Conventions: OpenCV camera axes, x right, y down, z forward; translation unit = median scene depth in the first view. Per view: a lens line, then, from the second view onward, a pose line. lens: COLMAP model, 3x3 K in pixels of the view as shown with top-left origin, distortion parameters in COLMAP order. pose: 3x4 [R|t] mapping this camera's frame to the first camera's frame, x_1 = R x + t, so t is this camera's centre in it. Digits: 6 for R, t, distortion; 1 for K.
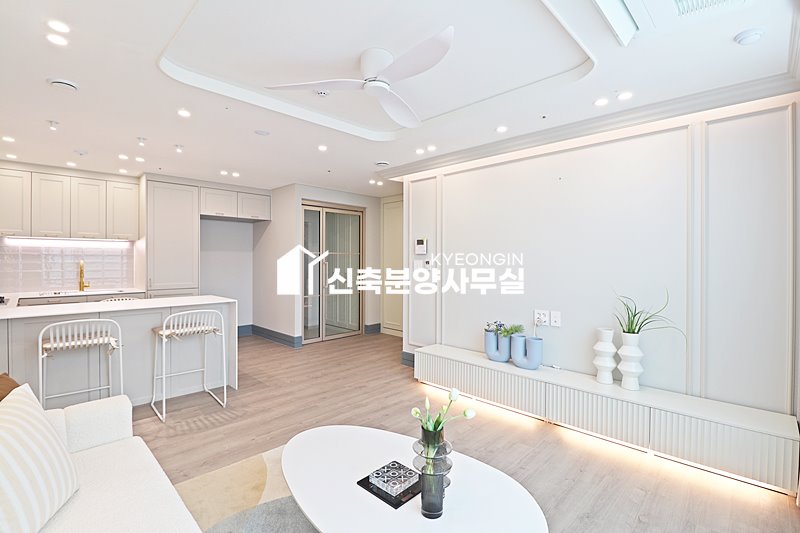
lens RADIAL K [[375.8, 0, 405.8], [0, 375.8, 259.5], [0, 0, 1]] dist [0.002770, -0.009612]
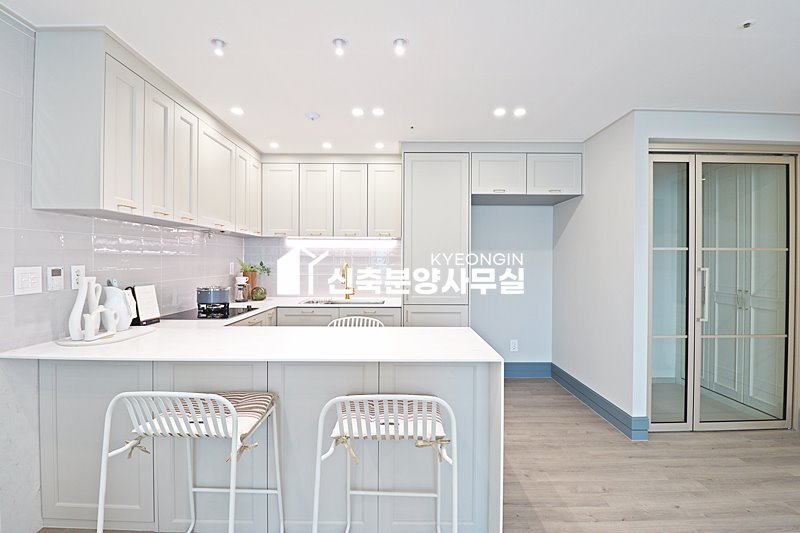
lens RADIAL K [[375.8, 0, 397.4], [0, 375.8, 265.0], [0, 0, 1]] dist [0.002770, -0.009612]
pose [[0.700997, 0.007907, -0.713121, -0.190845], [-0.000541, 0.999944, 0.010555, -0.002044], [0.713164, -0.007013, 0.700962, 0.511343]]
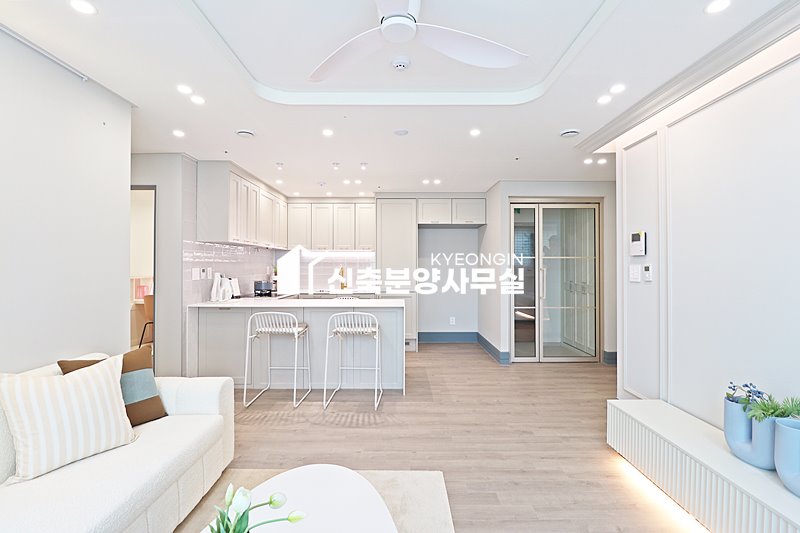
lens RADIAL K [[375.8, 0, 393.6], [0, 375.8, 261.6], [0, 0, 1]] dist [0.002770, -0.009612]
pose [[0.694557, -0.012420, -0.719331, 0.208419], [0.003593, 0.999898, -0.013796, 0.003282], [0.719429, 0.006998, 0.694531, 0.233091]]
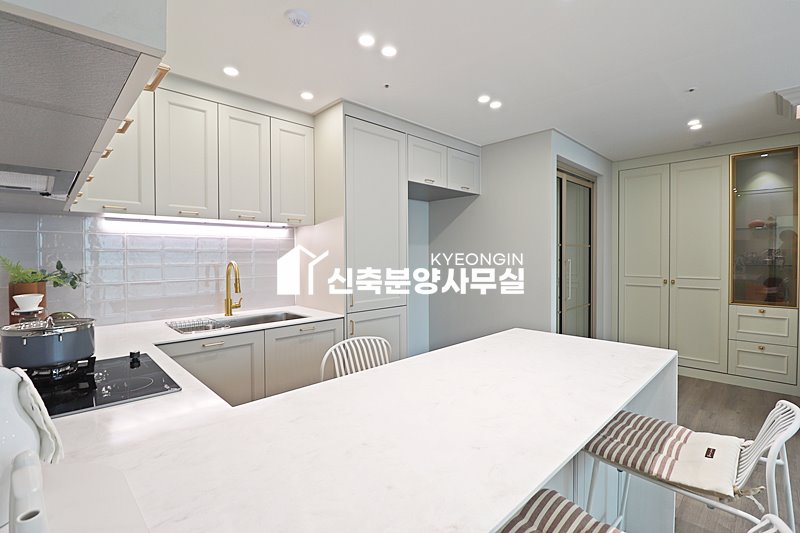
lens RADIAL K [[375.8, 0, 403.2], [0, 375.8, 261.2], [0, 0, 1]] dist [0.002770, -0.009612]
pose [[0.999905, -0.010271, -0.009149, -0.637571], [0.010407, 0.999834, 0.014934, -0.002615], [0.008994, -0.015028, 0.999847, 0.471009]]
